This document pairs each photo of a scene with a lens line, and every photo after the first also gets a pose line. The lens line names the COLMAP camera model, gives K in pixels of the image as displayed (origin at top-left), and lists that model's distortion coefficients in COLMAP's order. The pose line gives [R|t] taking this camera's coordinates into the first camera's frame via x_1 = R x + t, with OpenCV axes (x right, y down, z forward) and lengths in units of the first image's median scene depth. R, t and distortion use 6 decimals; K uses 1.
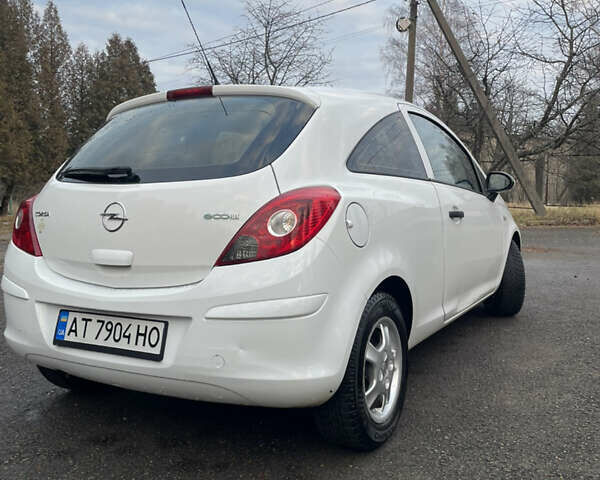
lens RADIAL K [[602.5, 0, 308.2], [0, 602.5, 237.9], [0, 0, 1]] dist [0.091101, -0.118230]
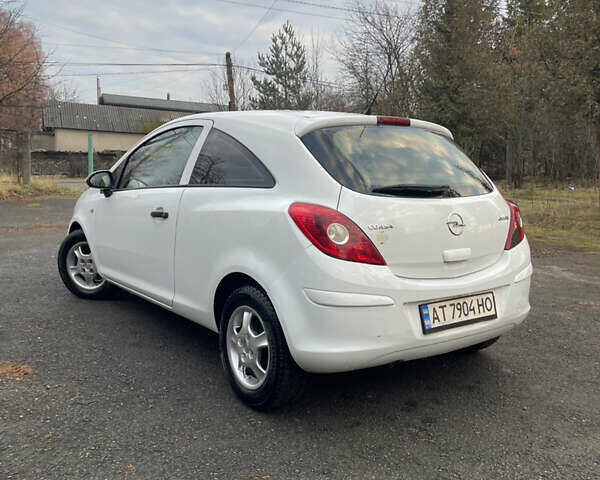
lens RADIAL K [[600.4, 0, 313.8], [0, 600.4, 232.4], [0, 0, 1]] dist [0.090925, -0.126450]
pose [[0.401541, -0.085439, 0.911847, -1.495039], [0.043983, 0.996289, 0.073983, -0.116105], [-0.914785, 0.010399, 0.403808, 0.686020]]
